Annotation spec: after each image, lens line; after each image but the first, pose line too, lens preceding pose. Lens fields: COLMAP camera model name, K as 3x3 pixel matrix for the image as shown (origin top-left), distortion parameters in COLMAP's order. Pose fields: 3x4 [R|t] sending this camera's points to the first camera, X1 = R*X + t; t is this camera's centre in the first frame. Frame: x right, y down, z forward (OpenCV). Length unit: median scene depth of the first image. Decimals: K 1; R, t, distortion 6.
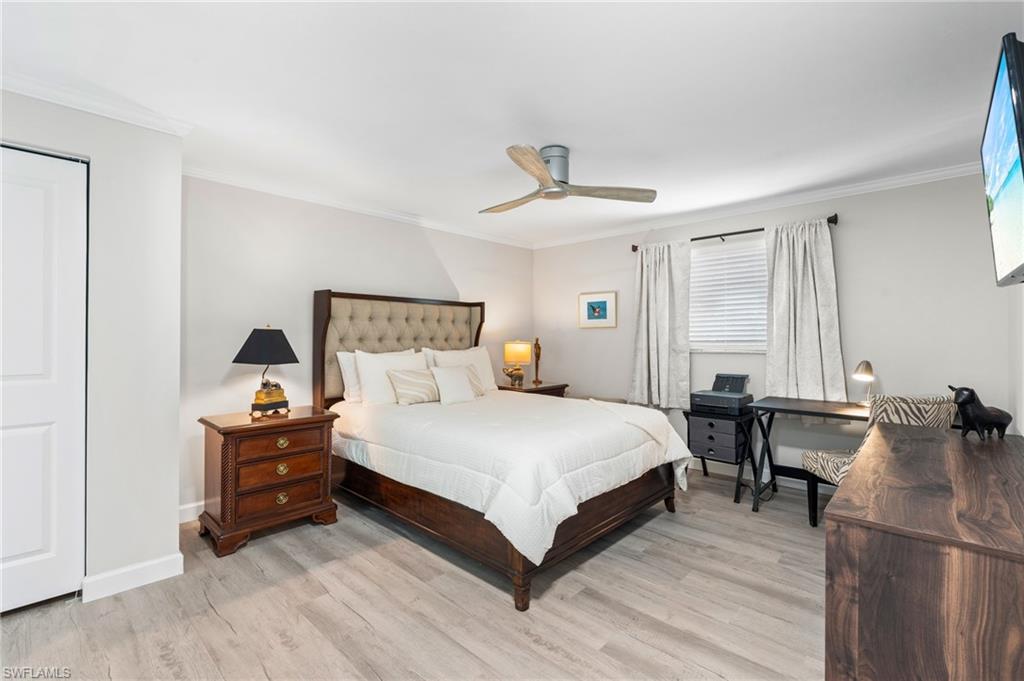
lens RADIAL K [[457.7, 0, 513.3], [0, 457.7, 337.1], [0, 0, 1]] dist [-0.001797, 0.000378]
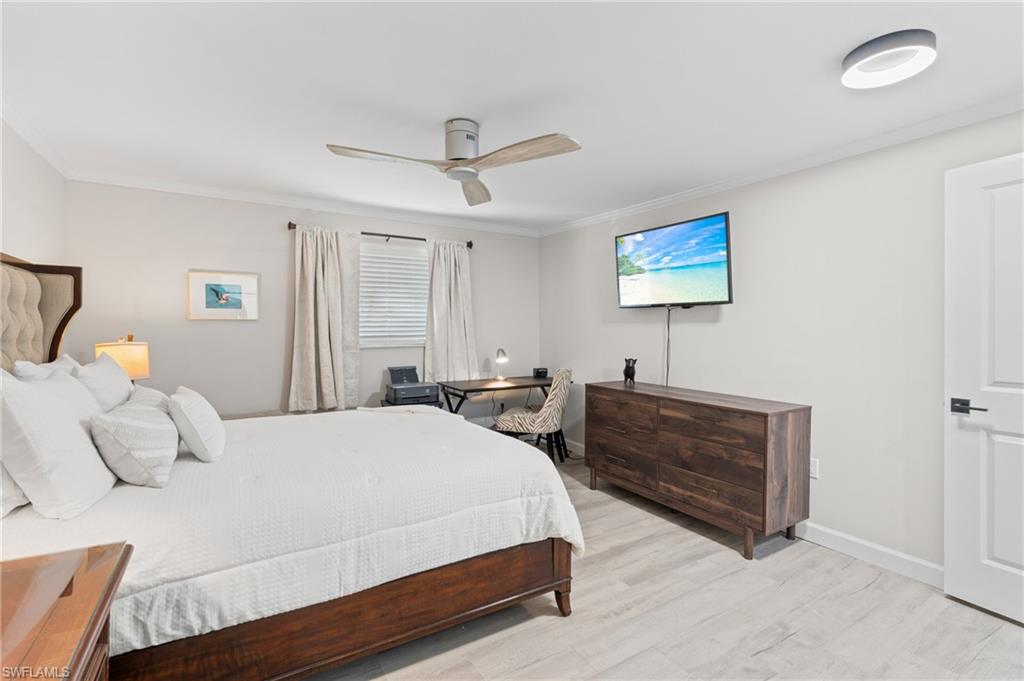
lens RADIAL K [[464.2, 0, 514.6], [0, 464.2, 334.2], [0, 0, 1]] dist [-0.002447, 0.000106]
pose [[0.265924, -0.009788, 0.963944, -0.539446], [0.000441, 0.999950, 0.010032, -0.007662], [-0.963994, -0.002243, 0.265915, 0.473098]]
